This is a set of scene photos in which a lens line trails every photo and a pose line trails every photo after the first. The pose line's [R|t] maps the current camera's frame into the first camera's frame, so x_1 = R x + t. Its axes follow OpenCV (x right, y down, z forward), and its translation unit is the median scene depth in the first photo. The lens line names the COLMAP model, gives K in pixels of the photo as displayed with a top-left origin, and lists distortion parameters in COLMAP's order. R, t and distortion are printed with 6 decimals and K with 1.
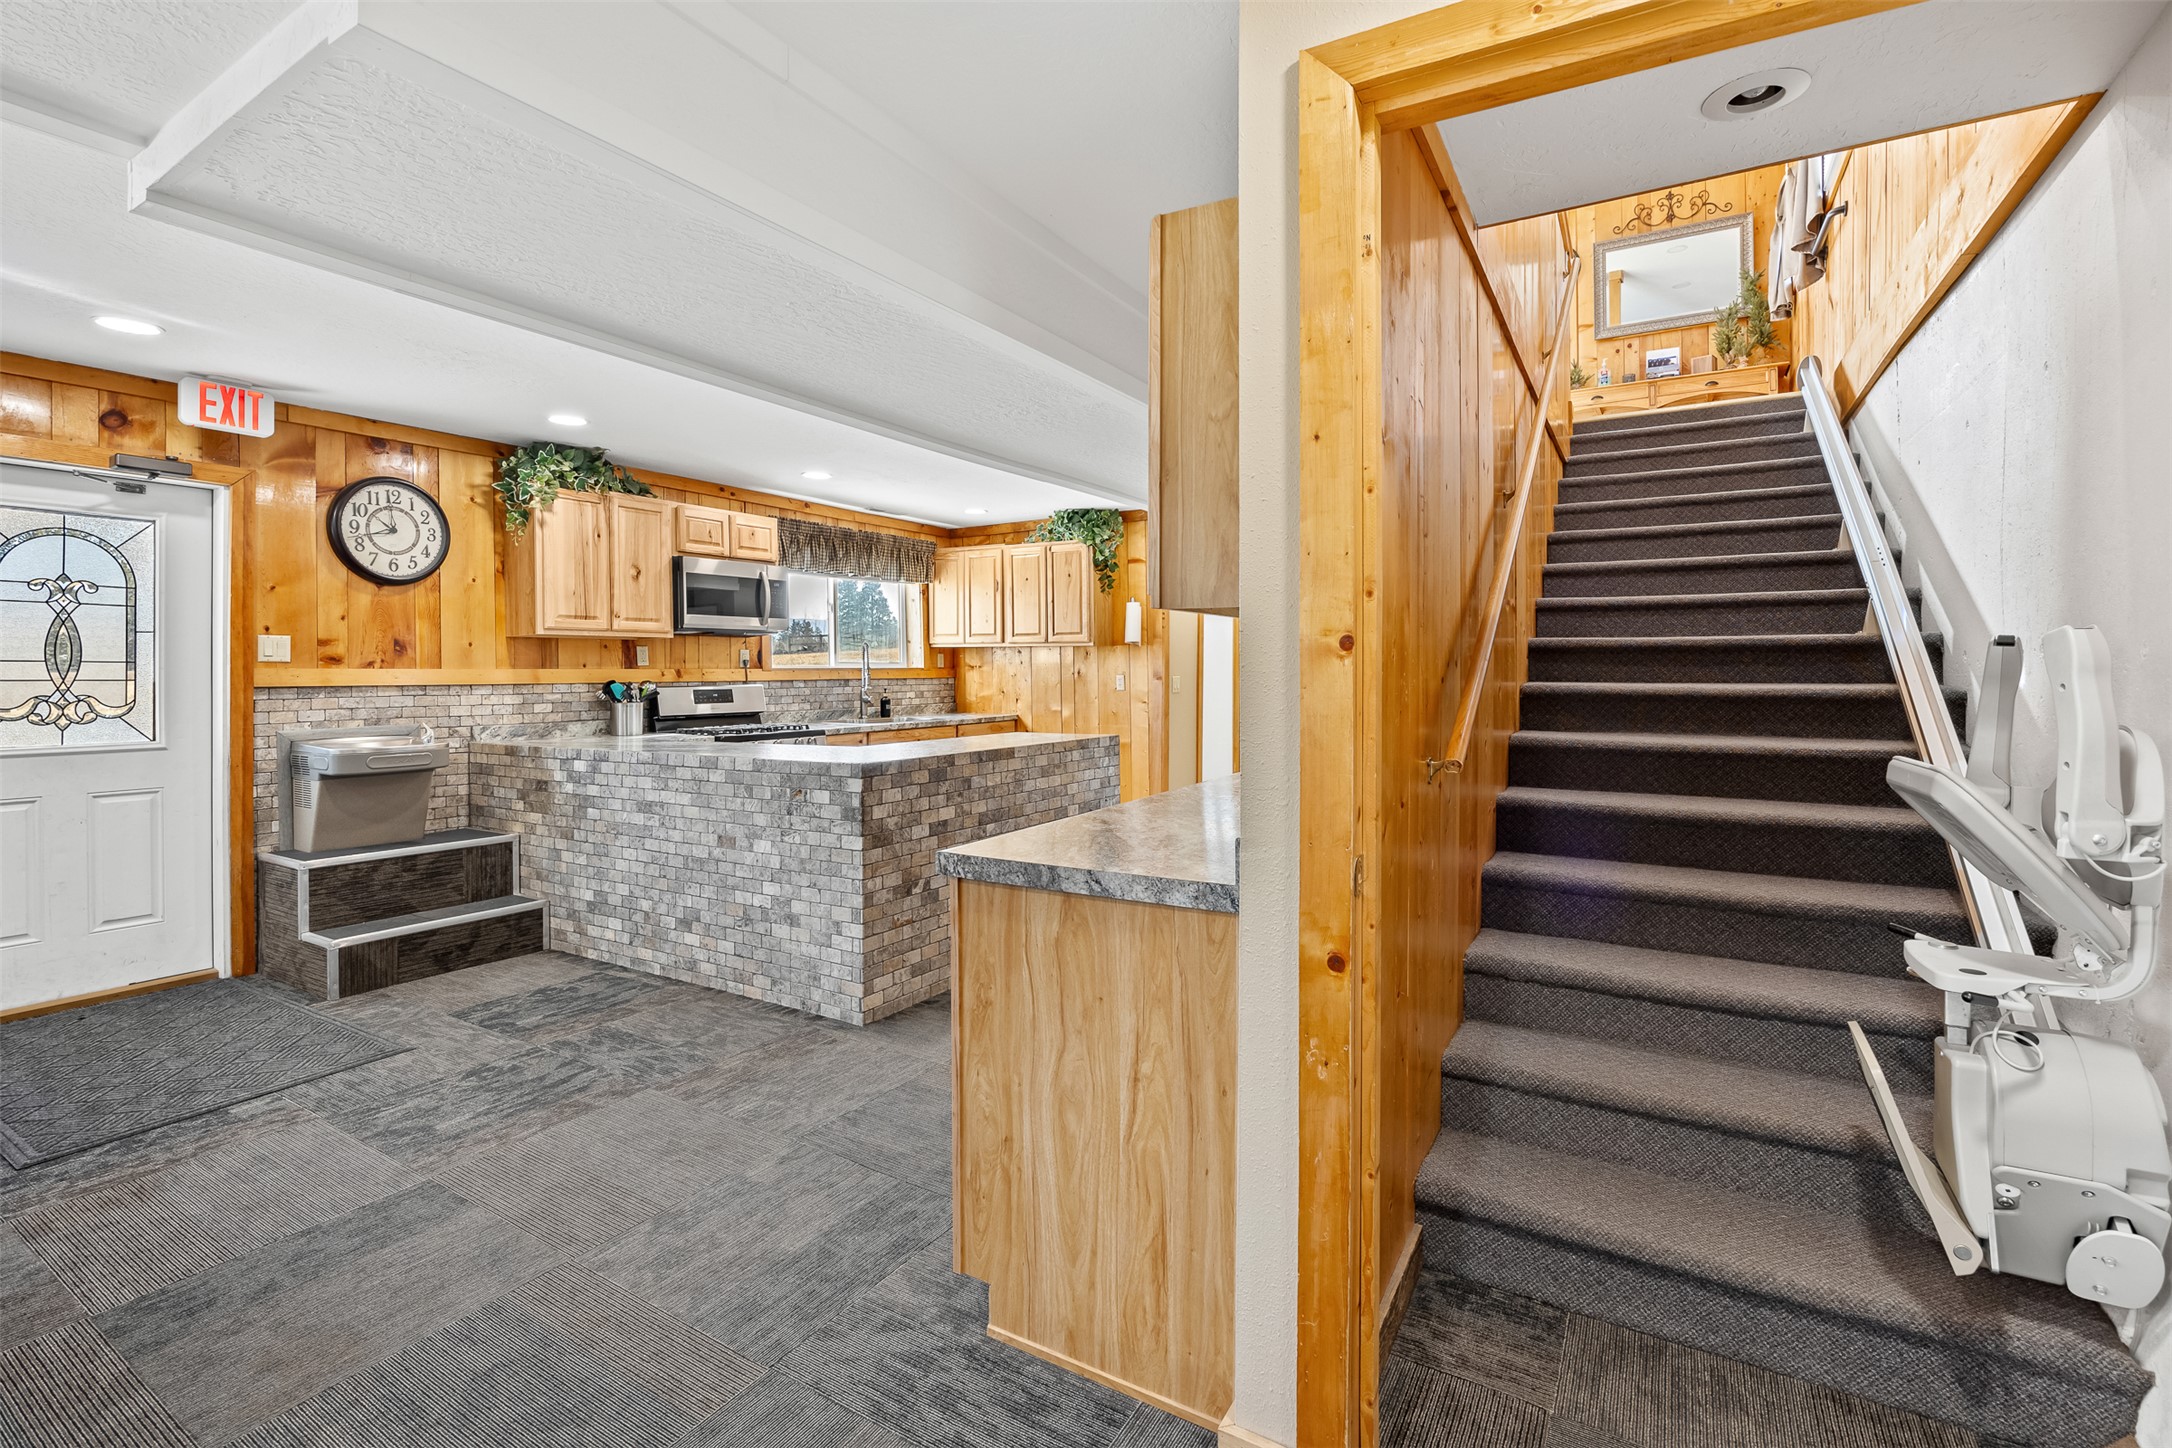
lens RADIAL K [[973.3, 0, 1082.3], [0, 973.3, 681.5], [0, 0, 1]] dist [-0.012890, 0.000441]
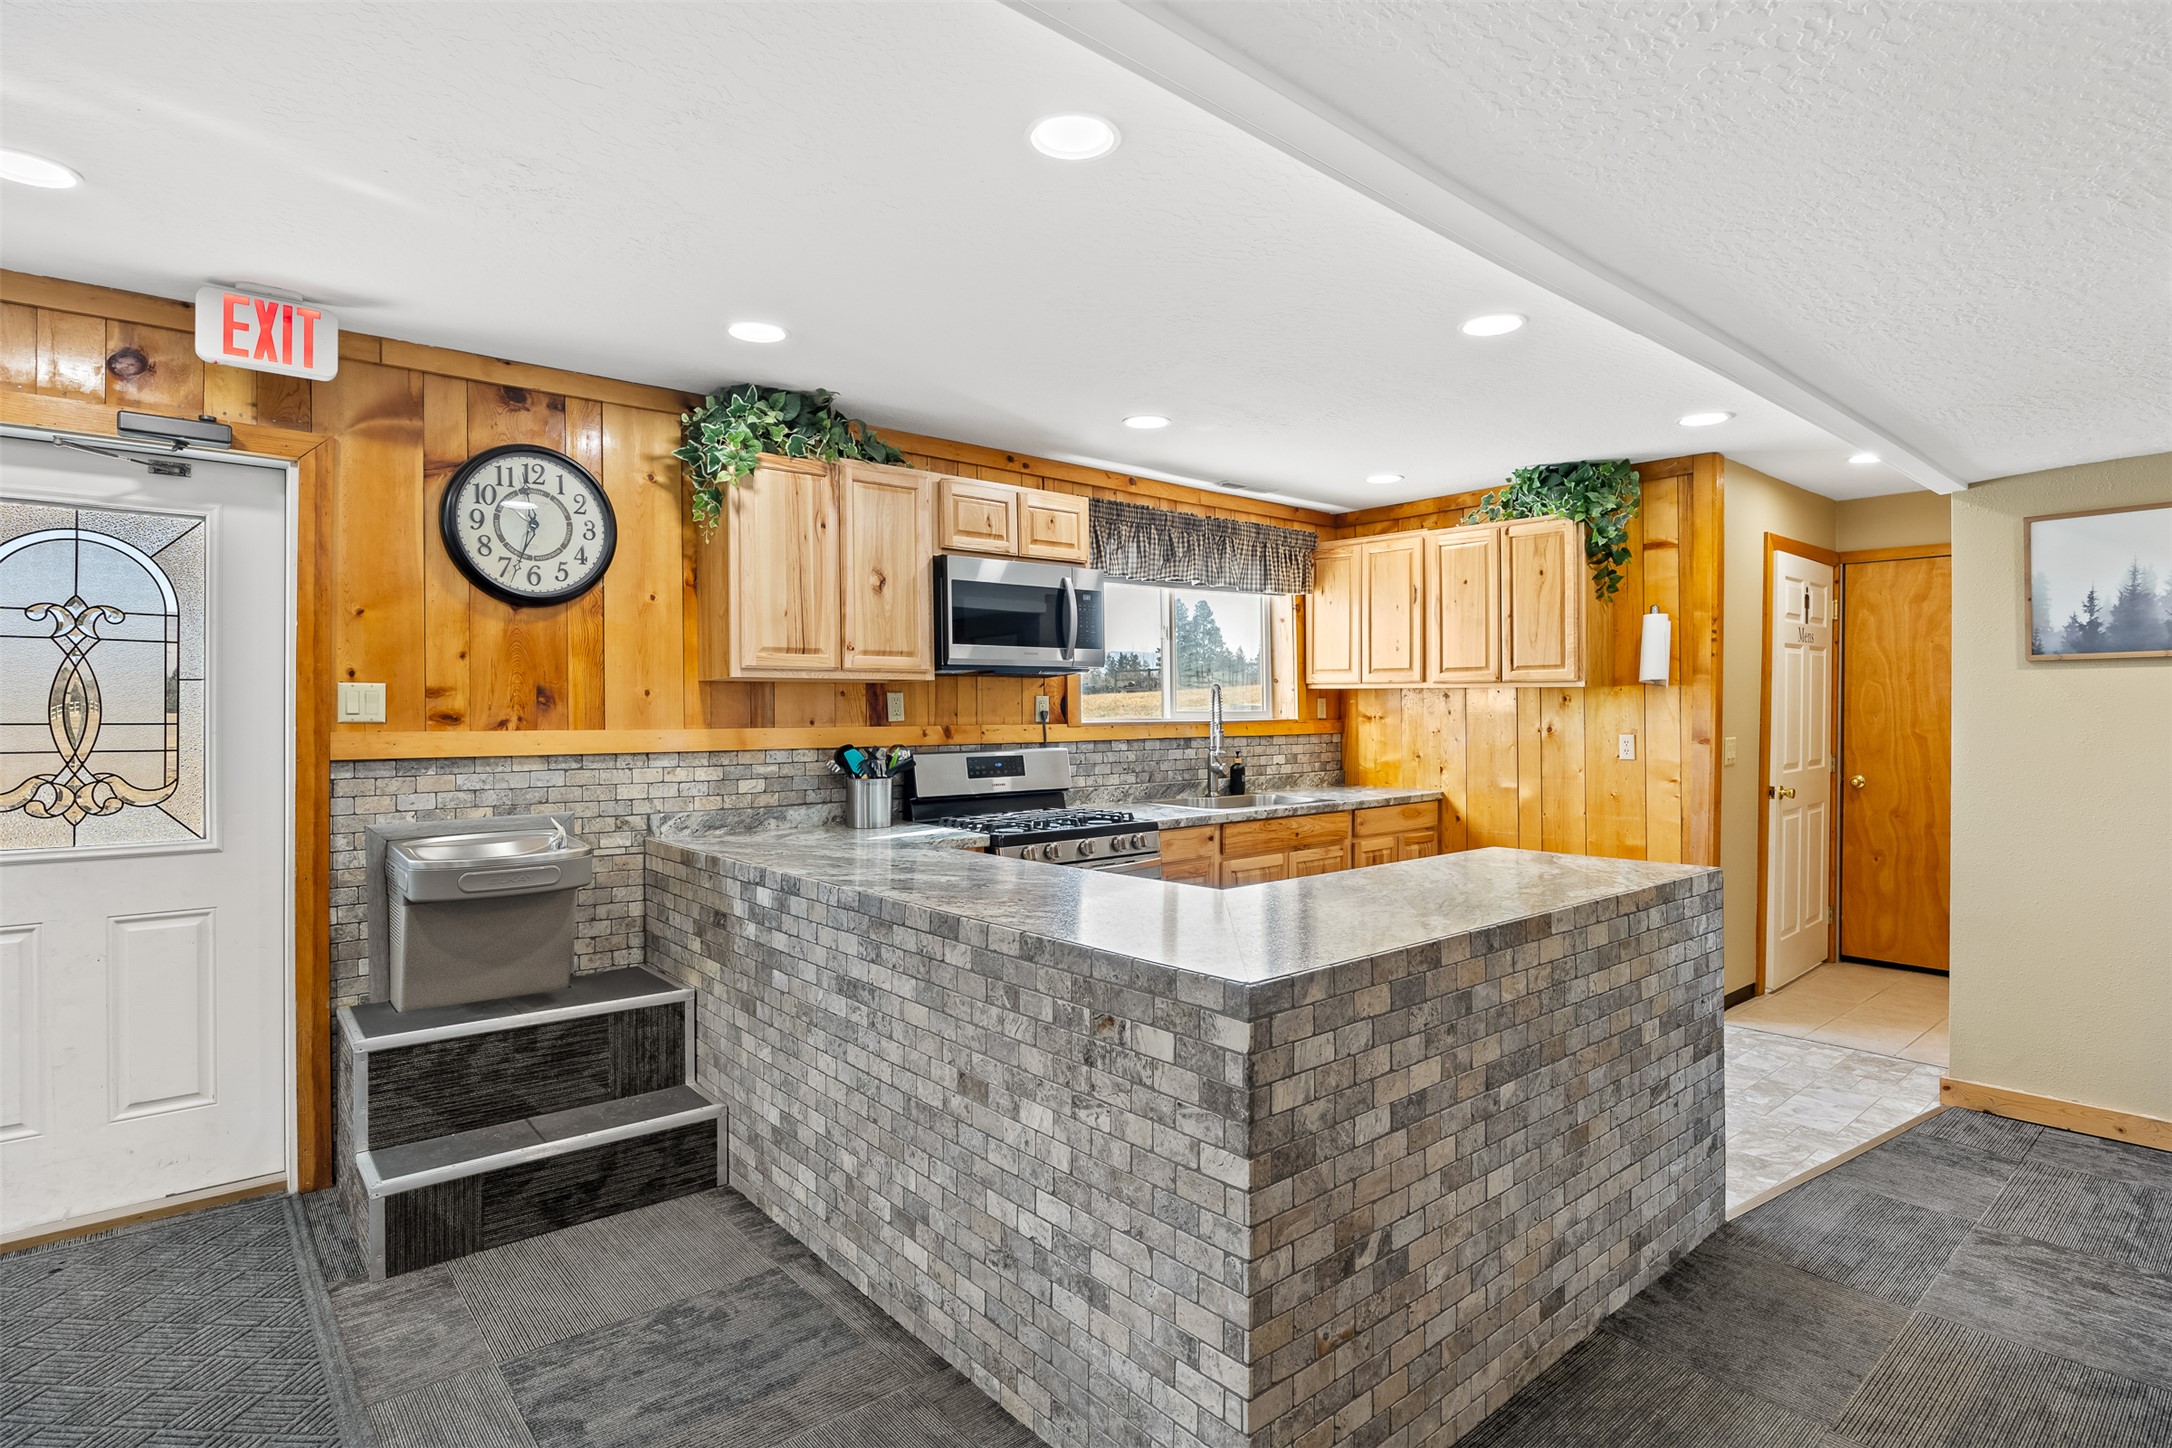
lens RADIAL K [[1085.5, 0, 1092.0], [0, 1085.5, 720.9], [0, 0, 1]] dist [-0.008041, -0.000688]
pose [[0.951074, 0.005931, -0.308906, -0.118108], [-0.005410, 0.999982, 0.002542, -0.025325], [0.308915, -0.000746, 0.951089, 0.426211]]
